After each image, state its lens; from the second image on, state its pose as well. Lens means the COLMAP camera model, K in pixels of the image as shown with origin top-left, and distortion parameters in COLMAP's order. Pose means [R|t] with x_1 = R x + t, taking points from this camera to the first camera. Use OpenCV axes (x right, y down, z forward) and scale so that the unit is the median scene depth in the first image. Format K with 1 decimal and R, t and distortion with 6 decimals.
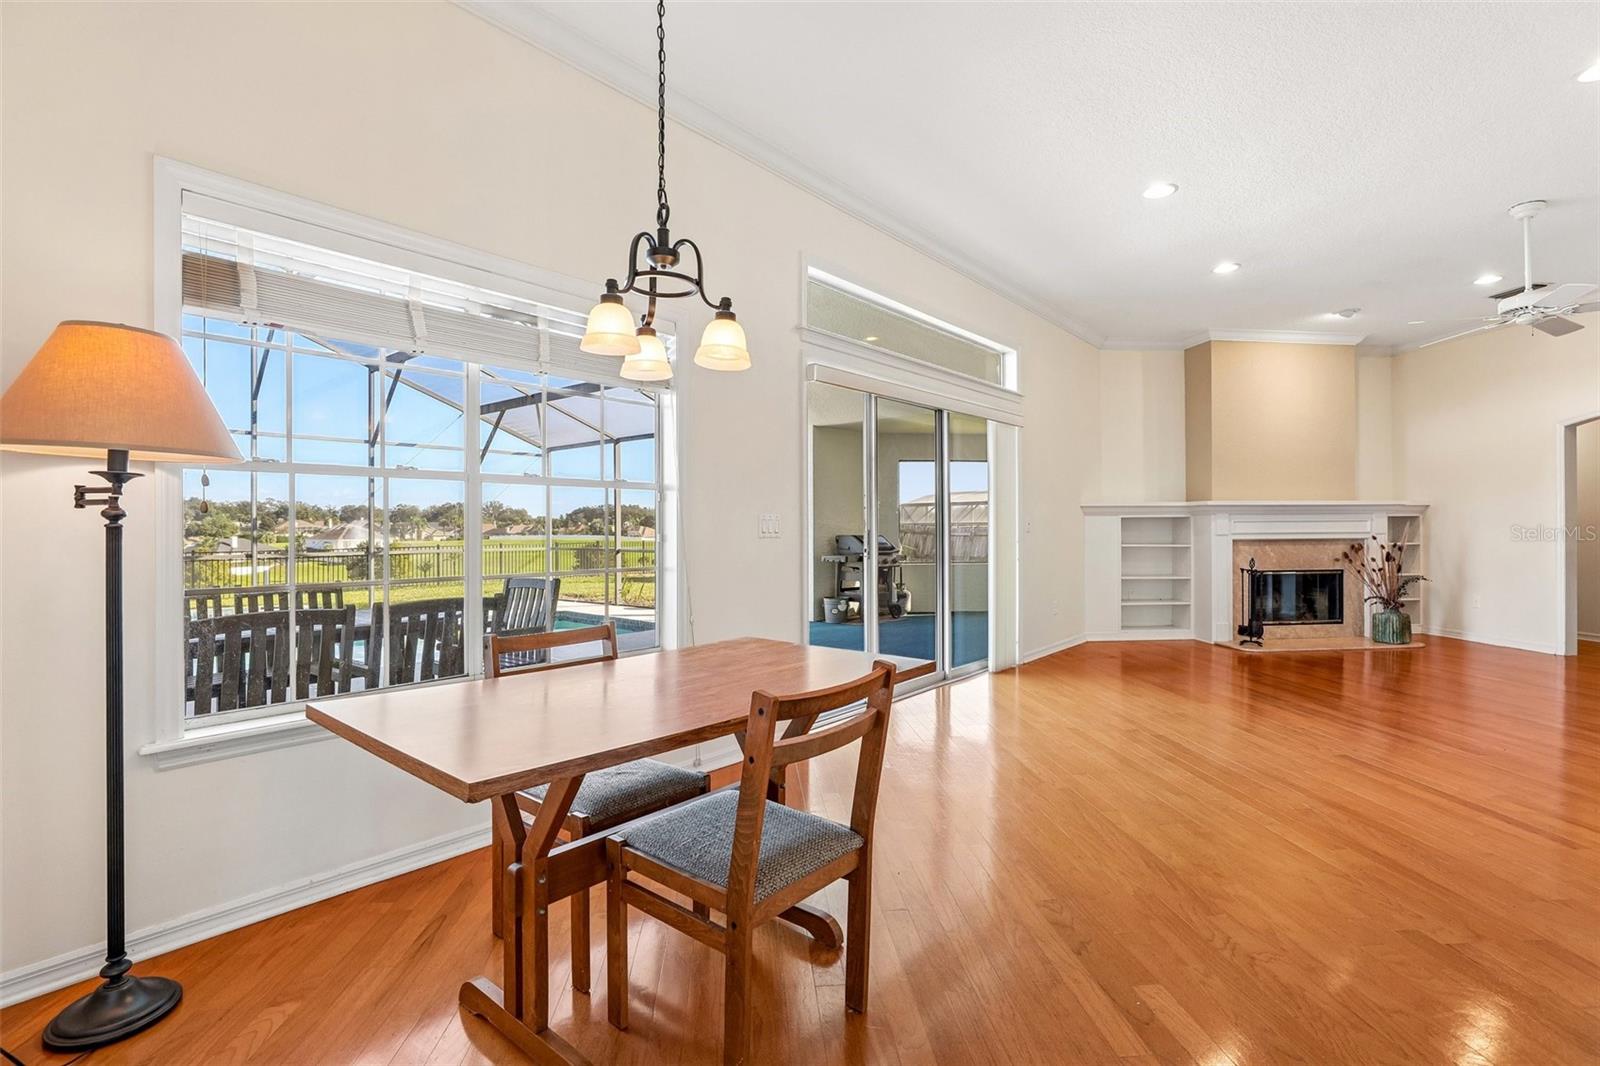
lens RADIAL K [[748.5, 0, 803.9], [0, 748.5, 523.4], [0, 0, 1]] dist [-0.032559, 0.010521]
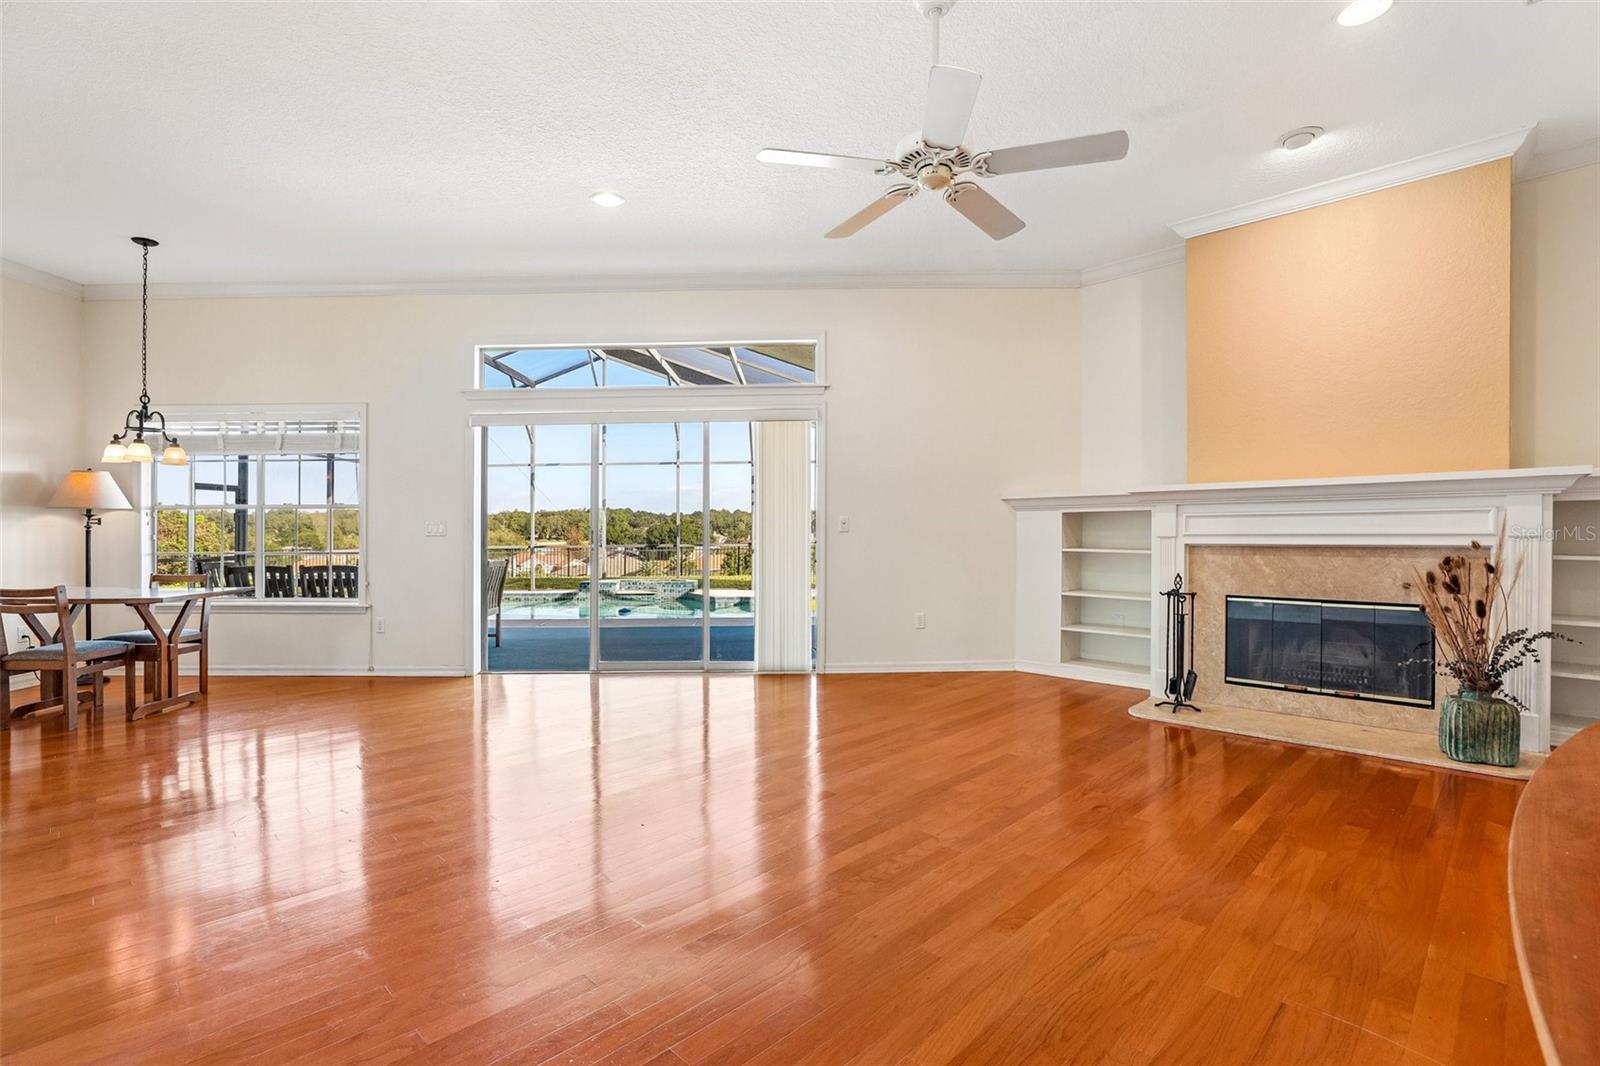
lens RADIAL K [[761.9, 0, 806.9], [0, 761.9, 521.9], [0, 0, 1]] dist [-0.025203, 0.000906]
pose [[0.633289, -0.005406, -0.773897, 0.867349], [0.009844, 0.999951, 0.001070, -0.001760], [0.773853, -0.008296, 0.633311, 0.323257]]
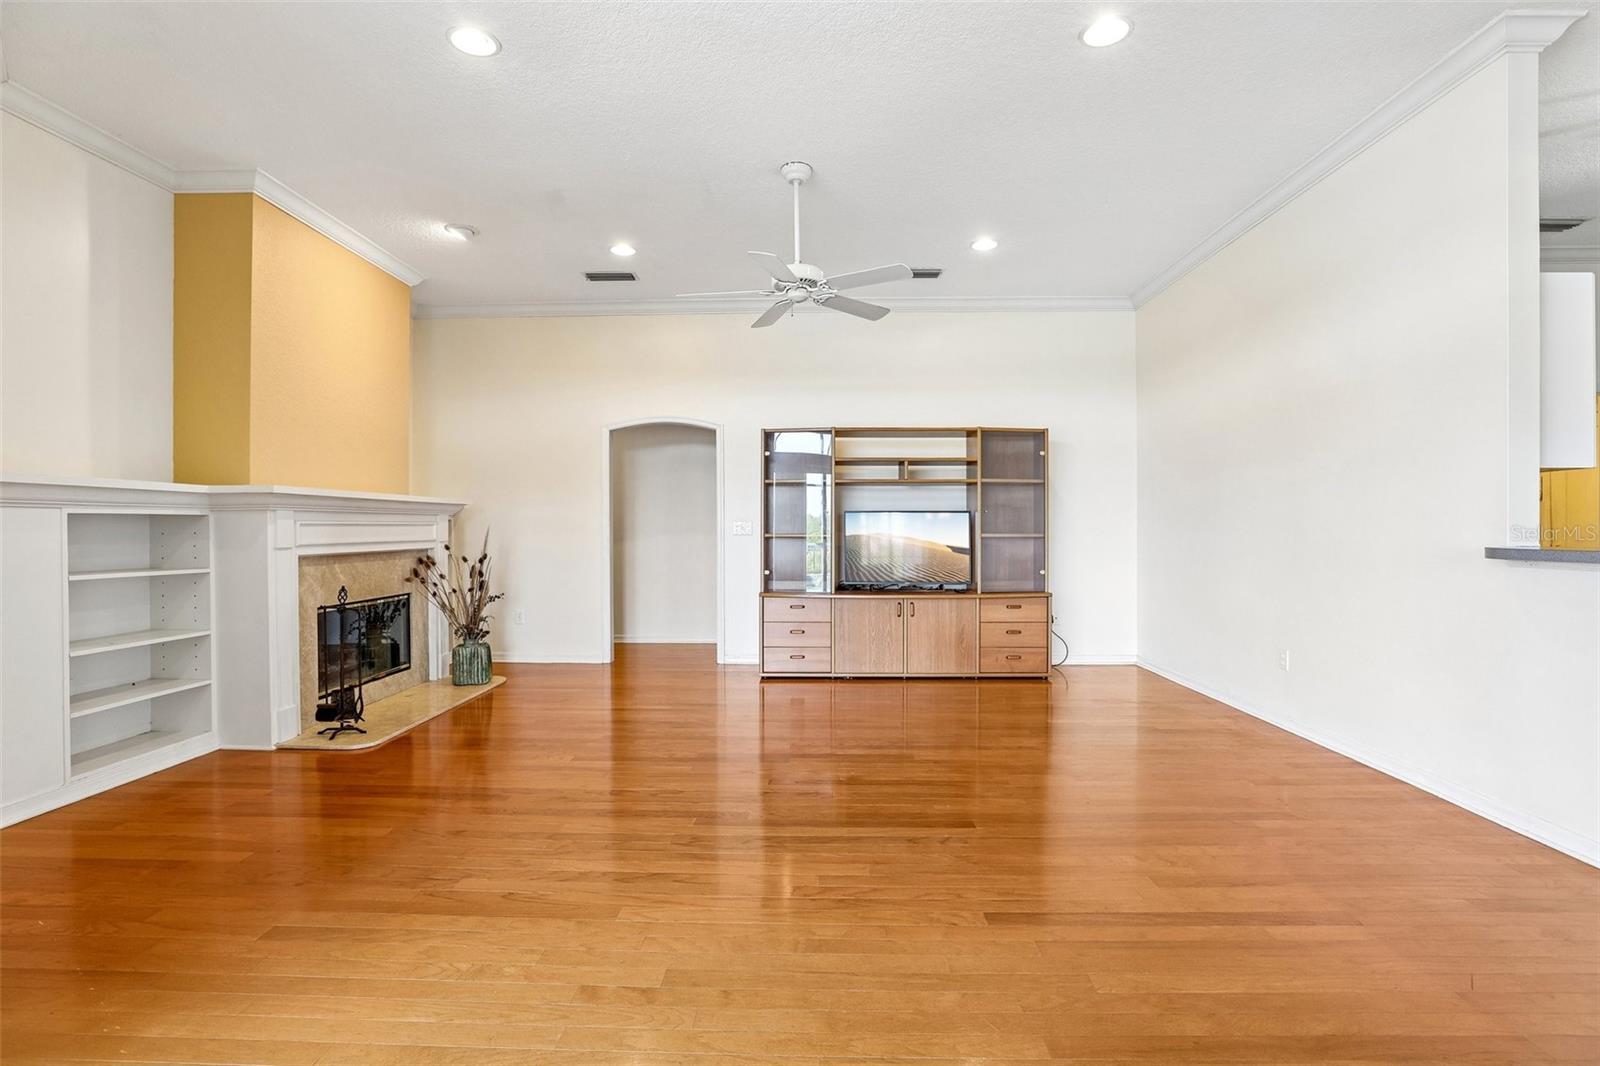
lens RADIAL K [[748.5, 0, 803.9], [0, 748.5, 523.4], [0, 0, 1]] dist [-0.032559, 0.010521]
pose [[0.118748, 0.009746, 0.992877, 0.061600], [-0.000373, 0.999952, -0.009771, 0.002244], [-0.992924, 0.000789, 0.118746, 0.540027]]
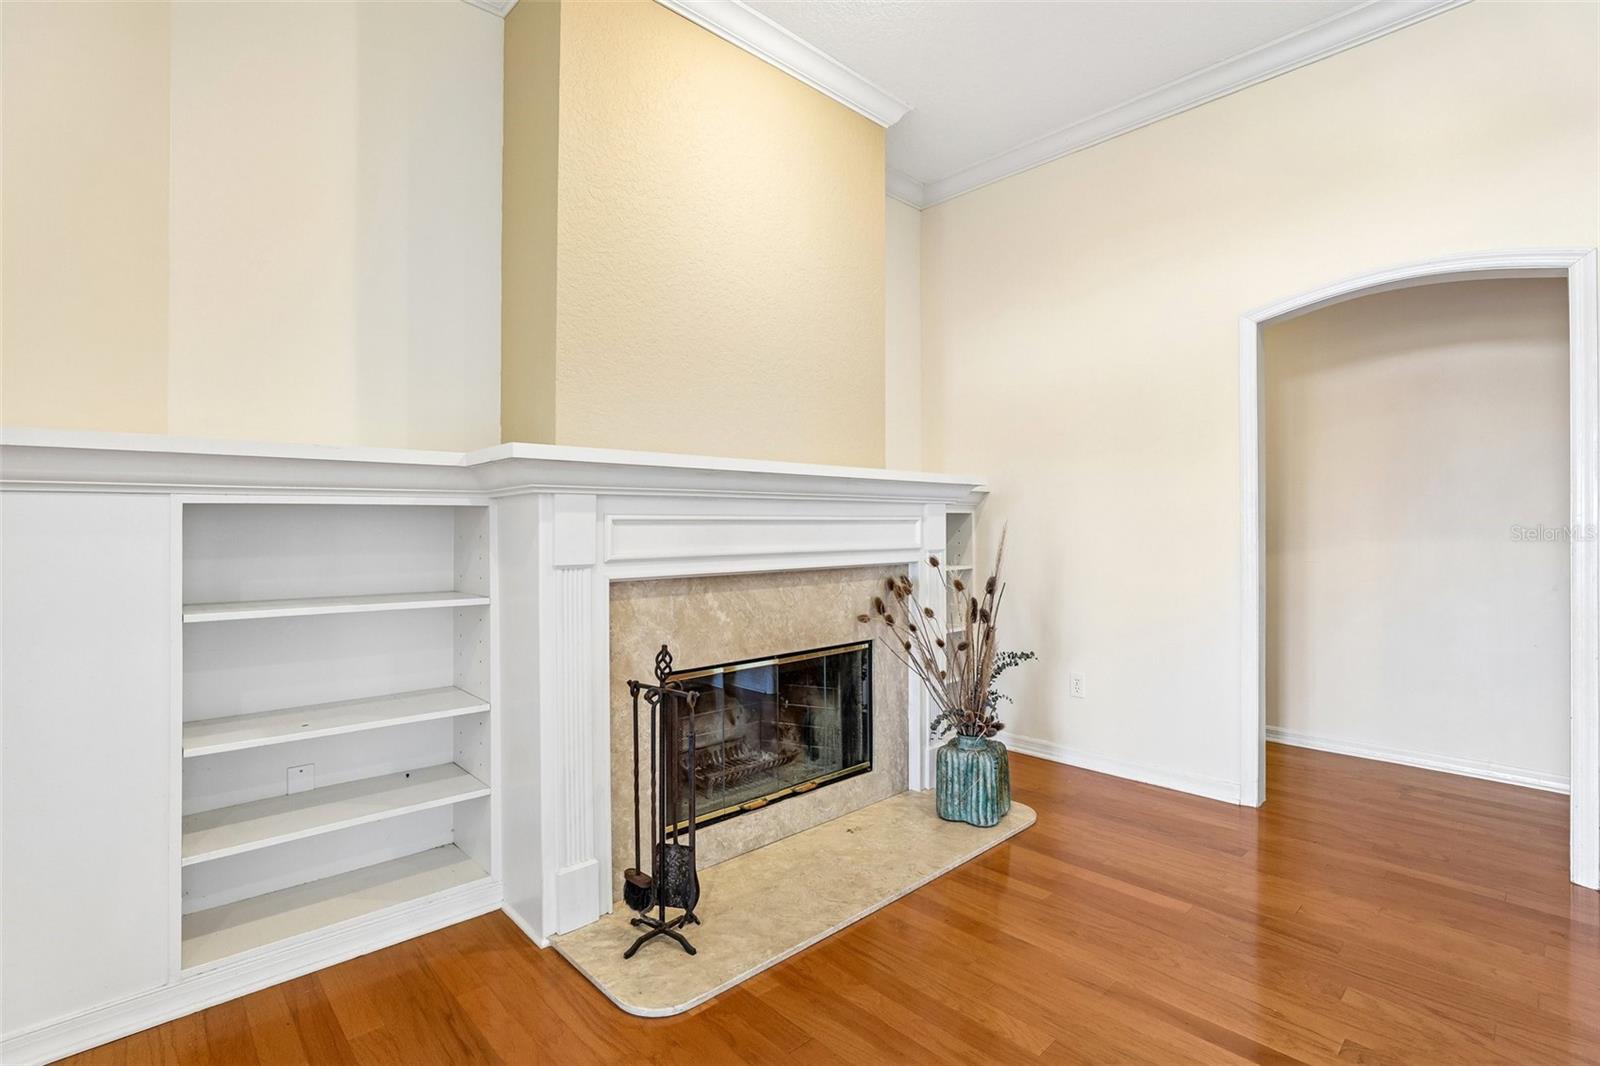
lens RADIAL K [[752.8, 0, 793.2], [0, 752.8, 539.0], [0, 0, 1]] dist [-0.039674, 0.011463]
pose [[0.791669, -0.007720, 0.610902, 0.443987], [-0.000762, 0.999907, 0.013624, 0.000633], [-0.610950, -0.011251, 0.791589, 0.701290]]
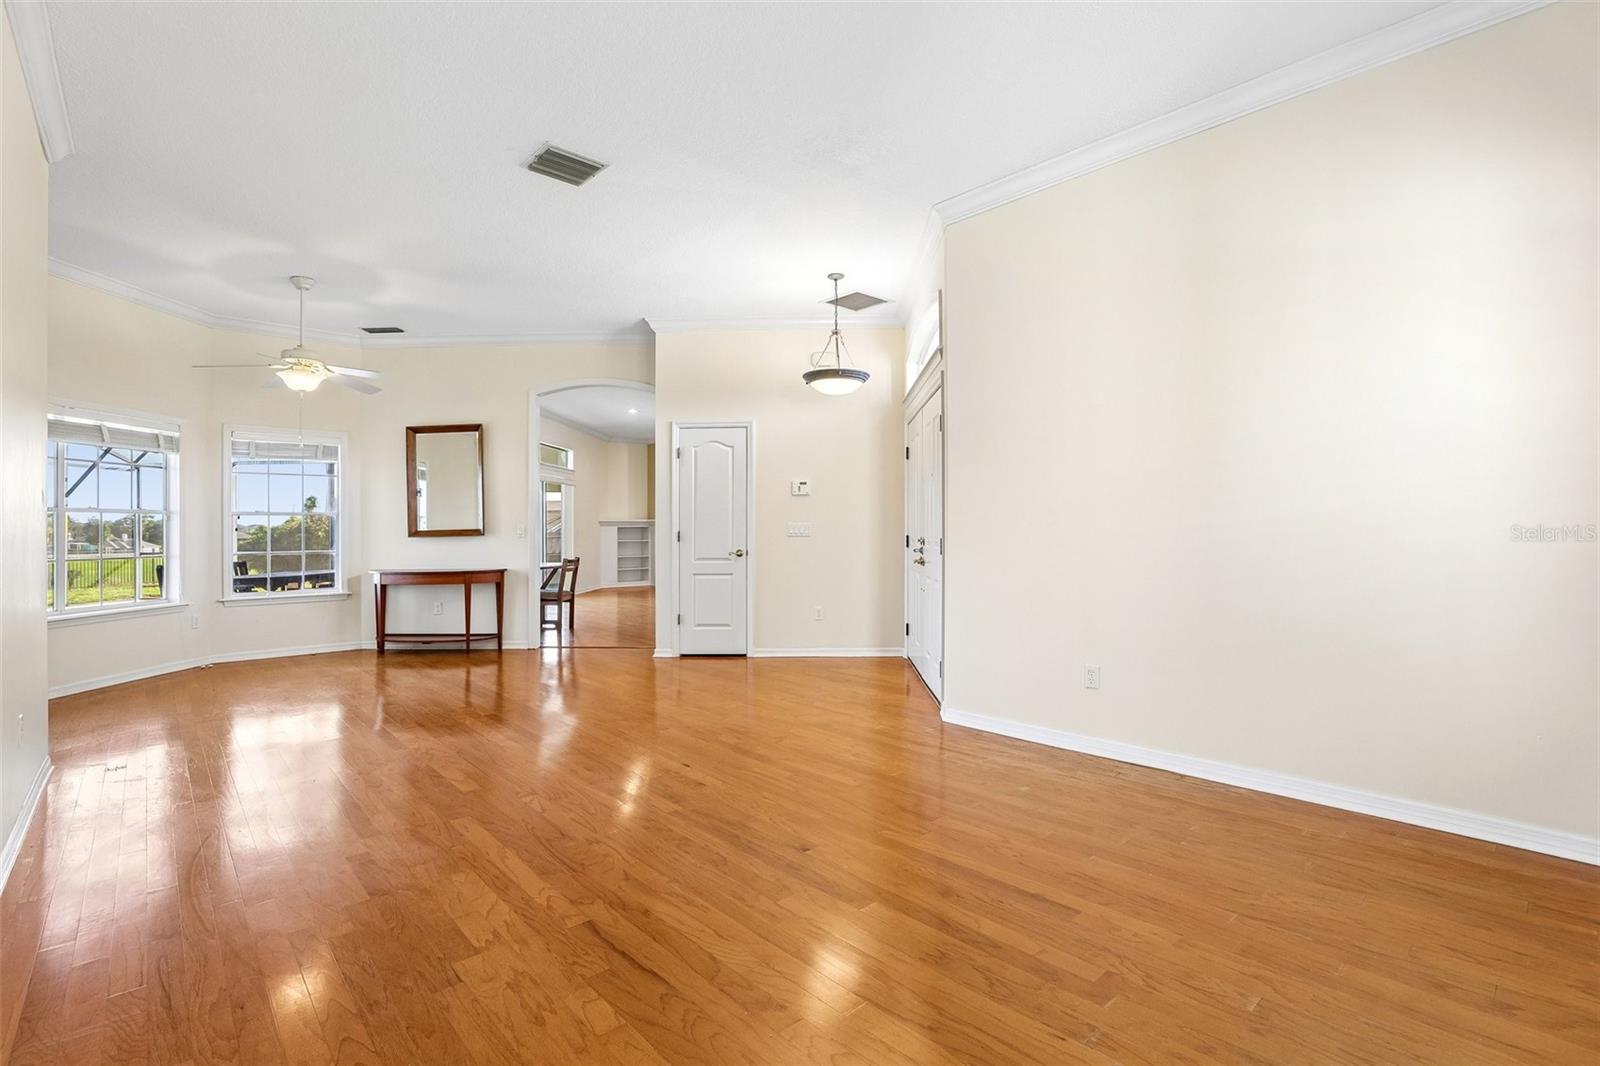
lens RADIAL K [[768.8, 0, 779.7], [0, 768.8, 532.7], [0, 0, 1]] dist [-0.015859, 0.000483]
pose [[0.818036, -0.003244, 0.575159, -0.431910], [0.001086, 0.999991, 0.004096, -0.001023], [-0.575167, -0.002726, 0.818032, -1.002981]]
